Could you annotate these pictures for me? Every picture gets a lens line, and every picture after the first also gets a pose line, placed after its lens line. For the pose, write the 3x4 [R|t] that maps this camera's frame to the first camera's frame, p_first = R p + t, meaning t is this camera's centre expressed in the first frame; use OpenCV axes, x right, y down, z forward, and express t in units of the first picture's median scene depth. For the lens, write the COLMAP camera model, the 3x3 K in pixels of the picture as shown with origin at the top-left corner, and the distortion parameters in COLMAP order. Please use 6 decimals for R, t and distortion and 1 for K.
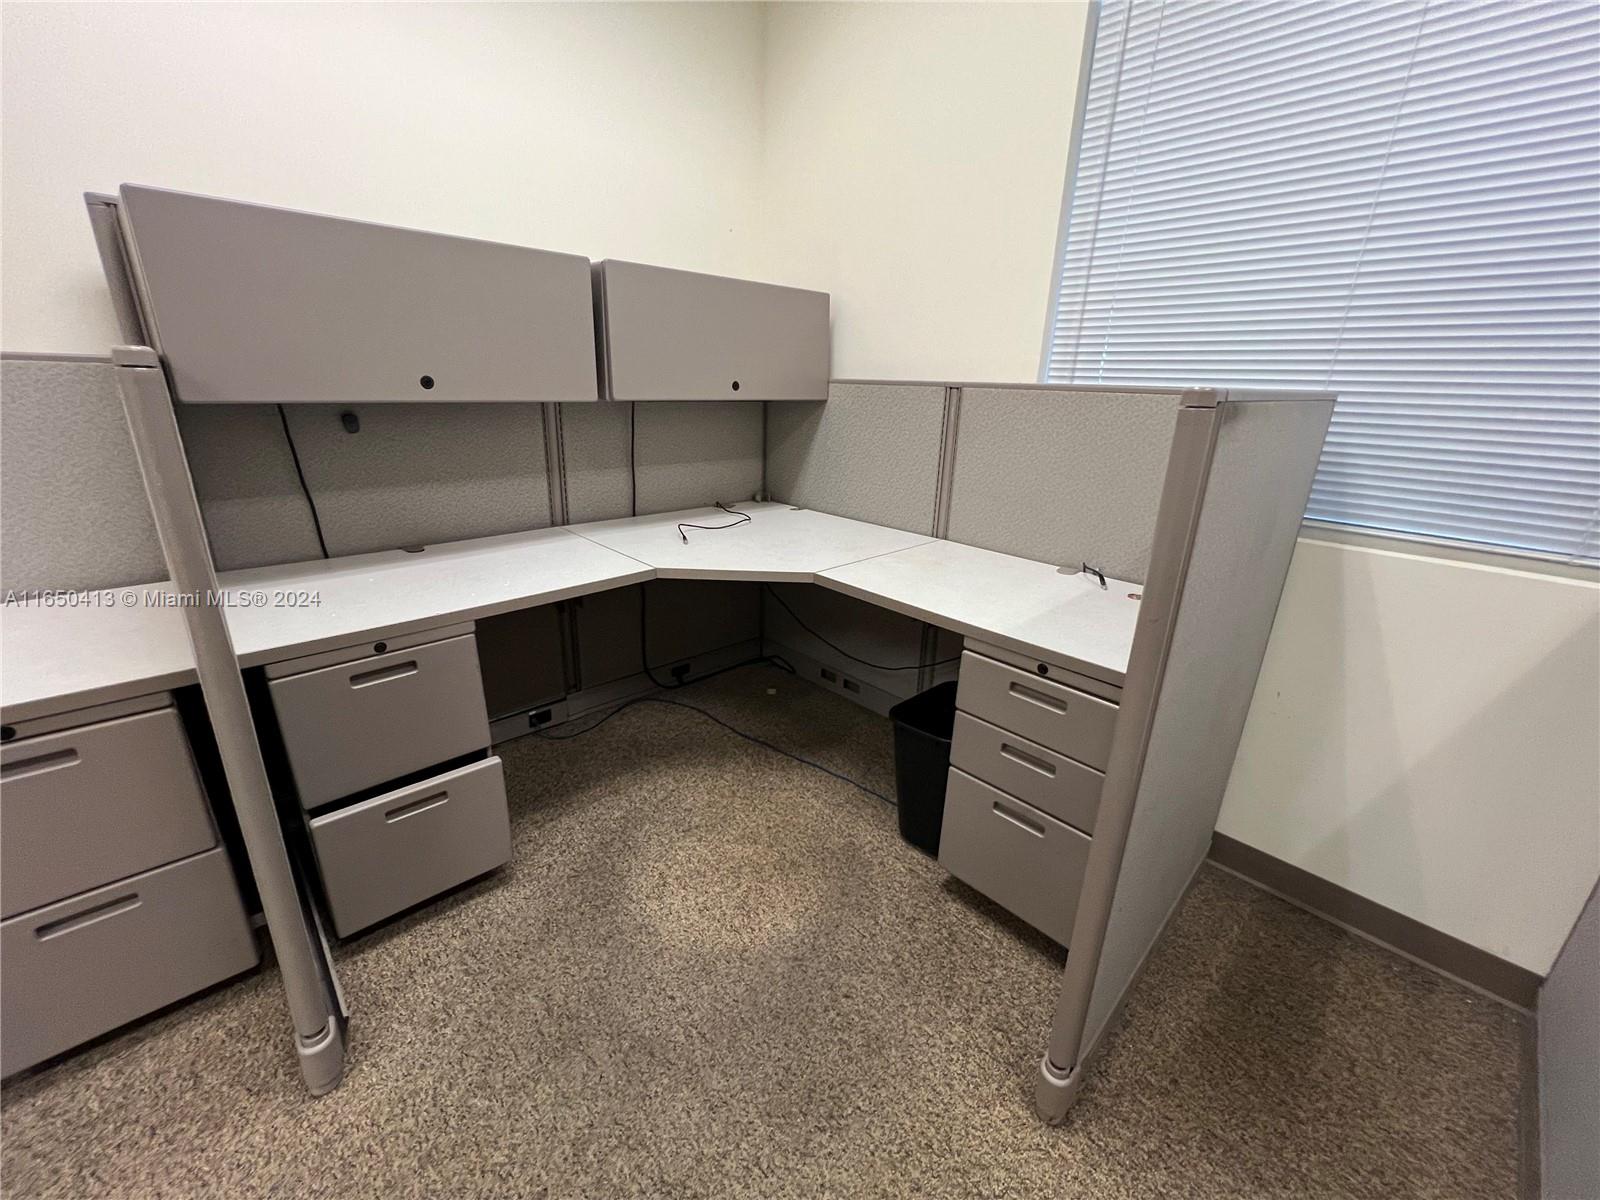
lens RADIAL K [[656.4, 0, 806.4], [0, 656.4, 596.6], [0, 0, 1]] dist [0.063619, -0.000167]
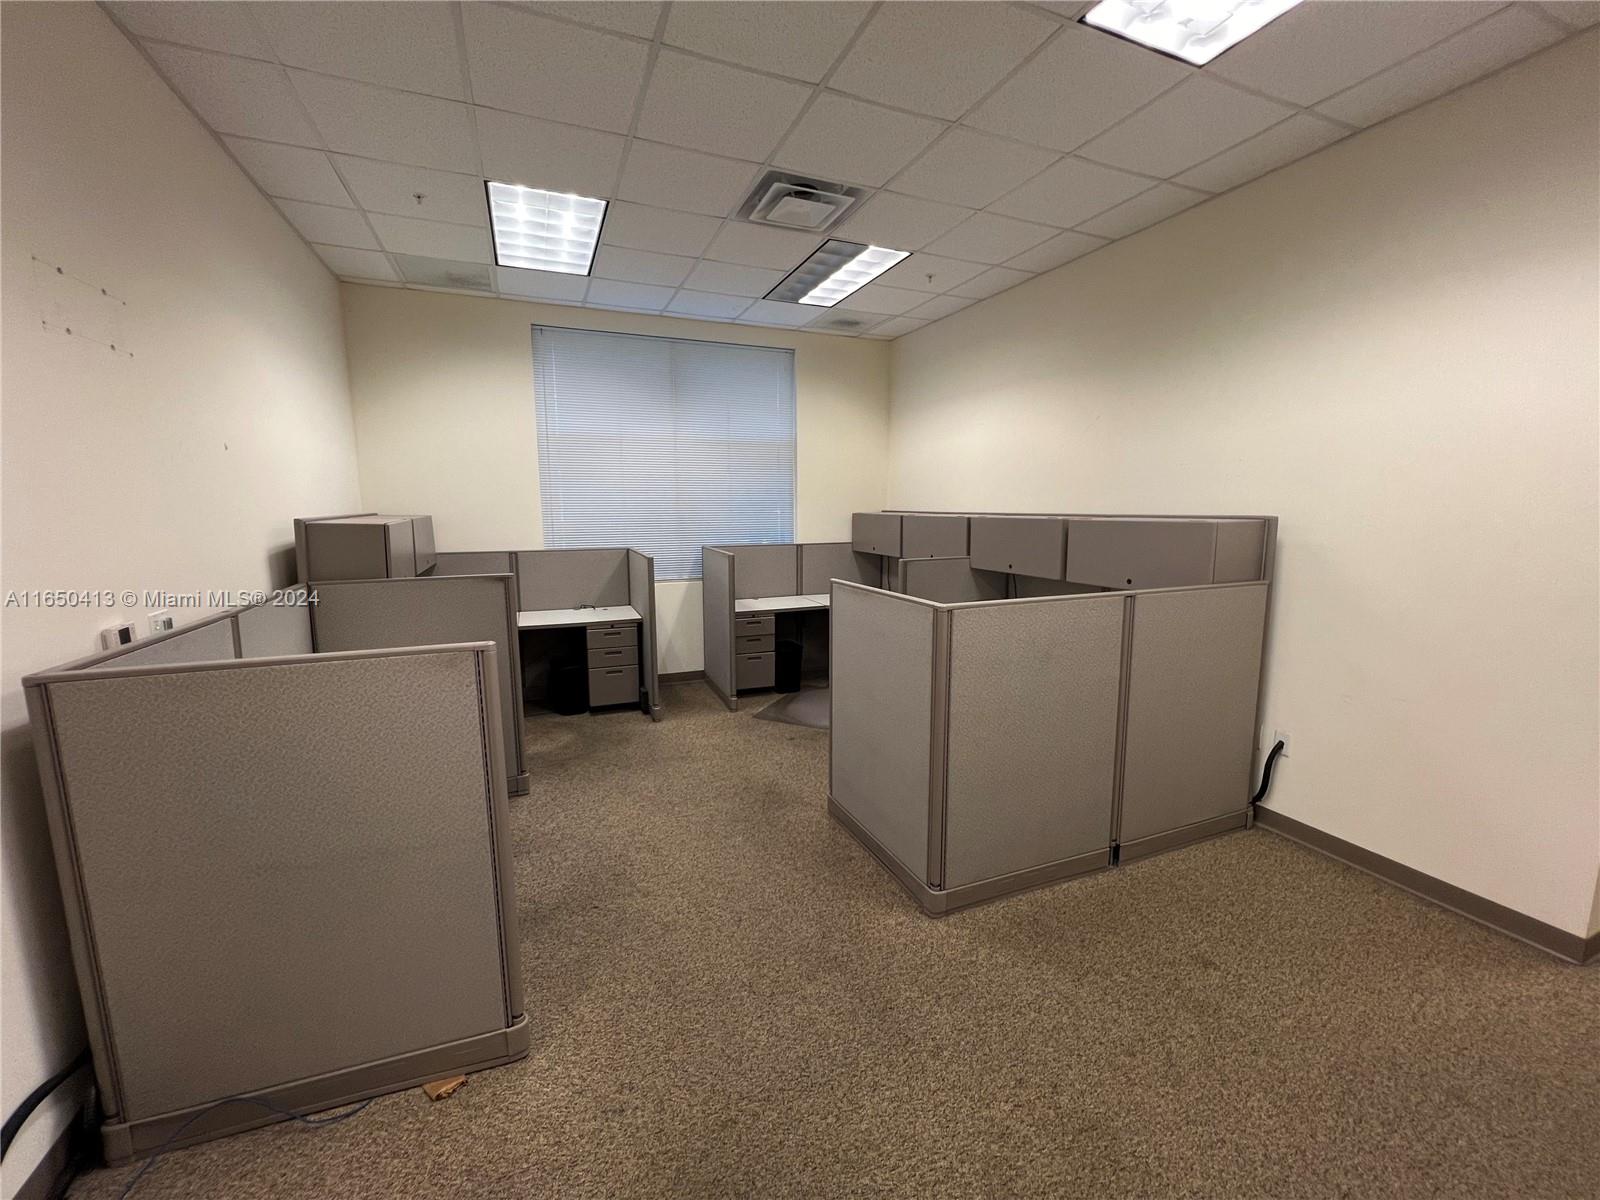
lens RADIAL K [[656.4, 0, 806.4], [0, 656.4, 596.6], [0, 0, 1]] dist [0.063619, -0.000167]
pose [[0.365412, -0.159196, 0.917132, -1.987811], [0.321329, 0.946275, 0.036228, 0.130643], [-0.873626, 0.281463, 0.396934, -1.094157]]
